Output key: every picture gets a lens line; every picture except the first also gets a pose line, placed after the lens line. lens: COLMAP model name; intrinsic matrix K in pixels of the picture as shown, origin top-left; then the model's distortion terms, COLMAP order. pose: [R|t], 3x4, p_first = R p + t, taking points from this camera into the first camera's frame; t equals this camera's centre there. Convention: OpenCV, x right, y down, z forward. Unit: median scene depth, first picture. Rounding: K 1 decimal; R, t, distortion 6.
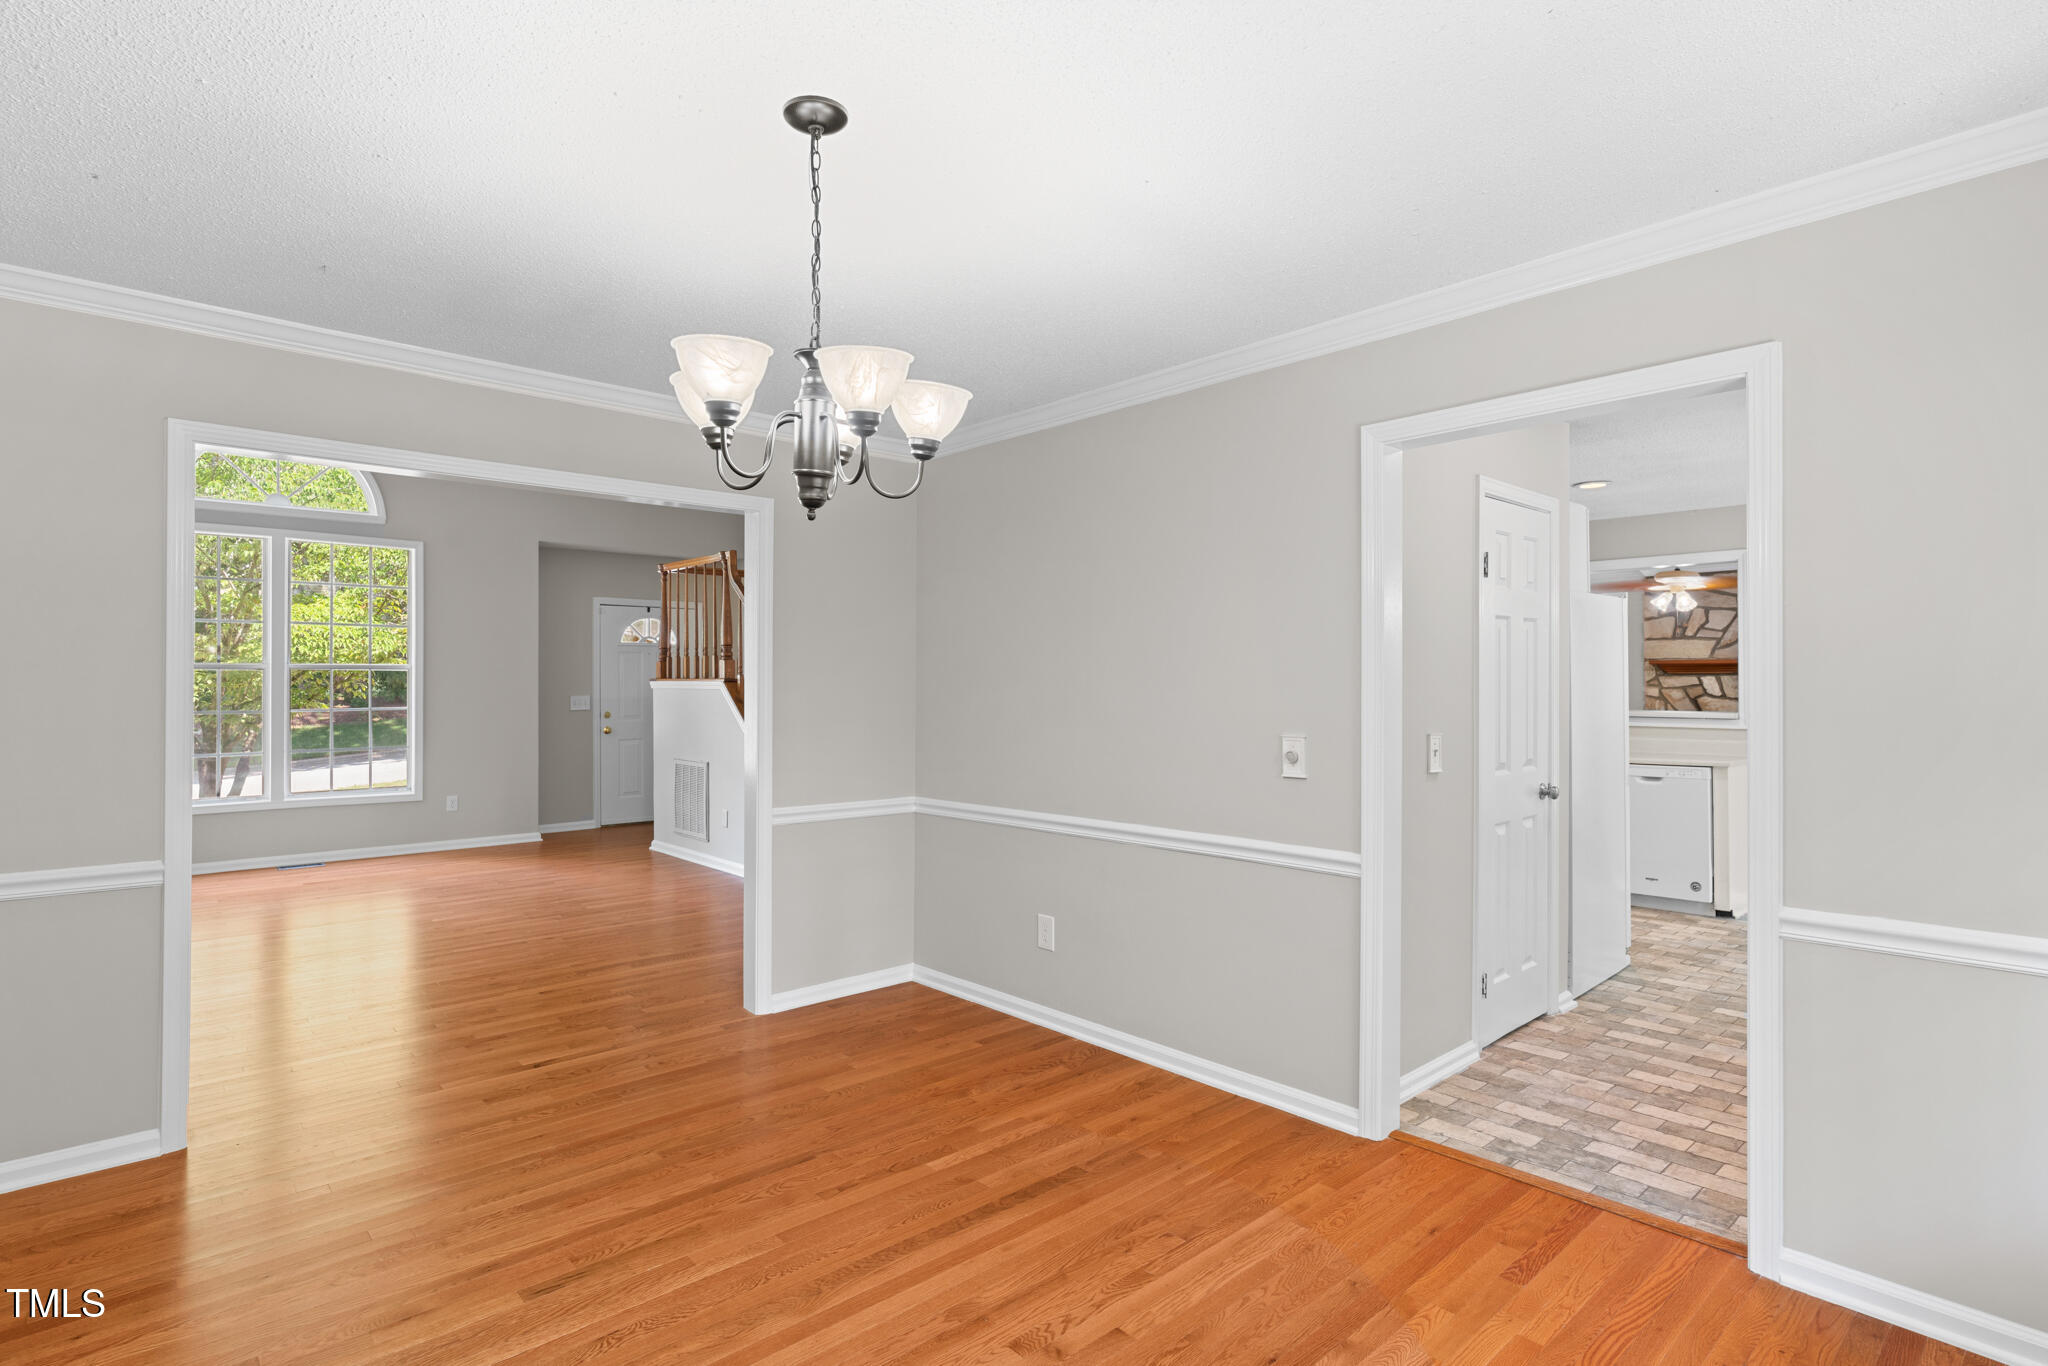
lens RADIAL K [[1006.5, 0, 1026.2], [0, 1006.5, 682.1], [0, 0, 1]] dist [-0.006349, 0.001846]
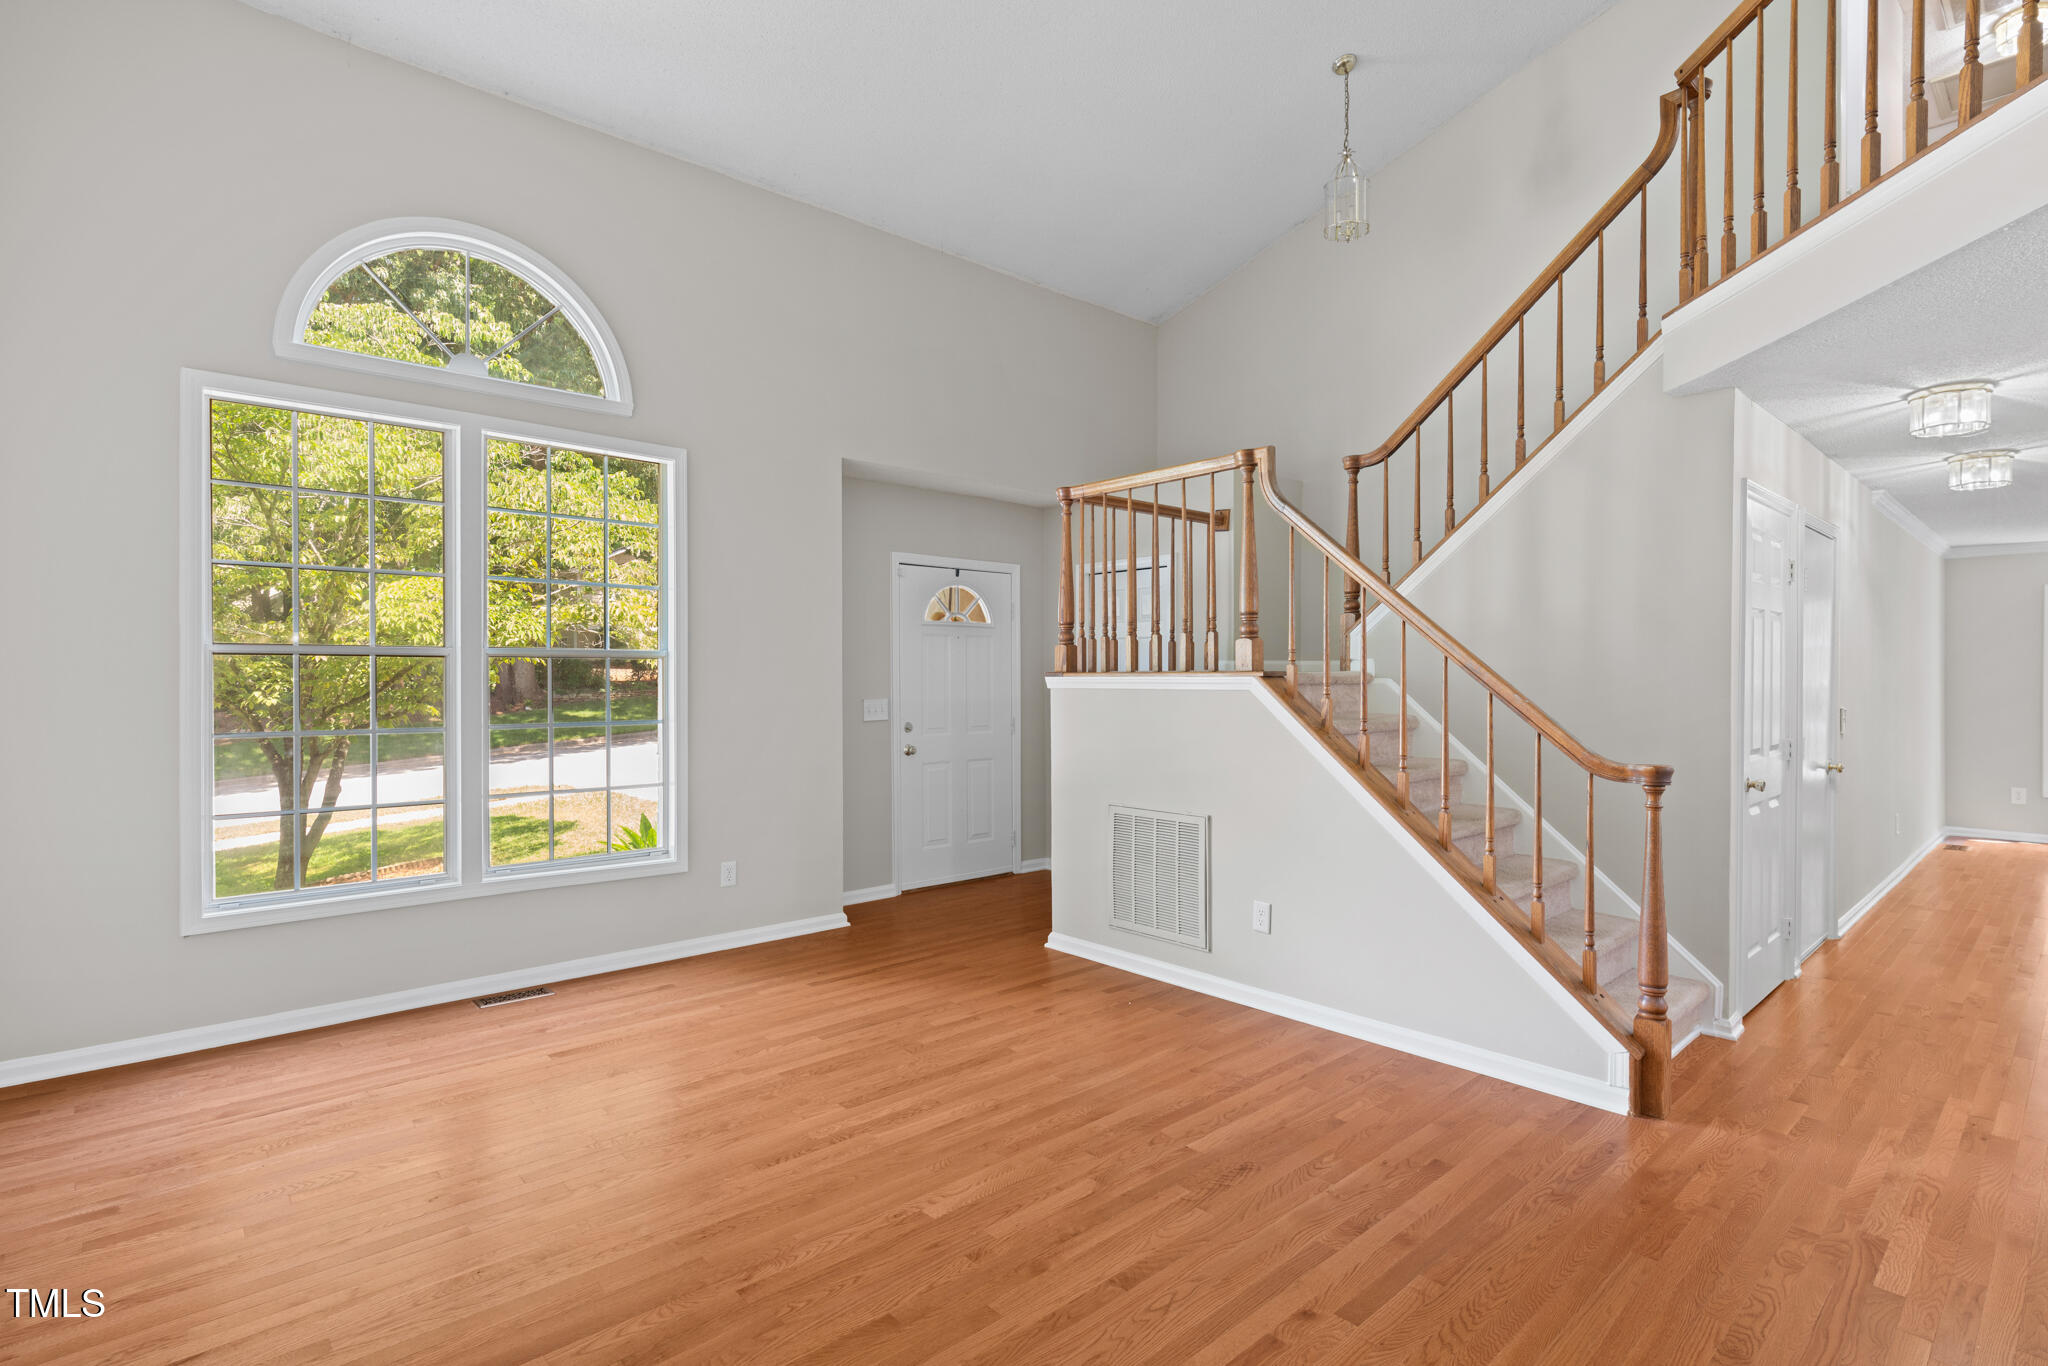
lens RADIAL K [[981.7, 0, 1037.6], [0, 981.7, 680.7], [0, 0, 1]] dist [-0.003380, 0.003095]
pose [[0.999982, -0.002460, -0.005478, -0.386696], [0.002471, 0.999995, 0.001982, 0.000819], [0.005473, -0.001996, 0.999983, 0.405996]]
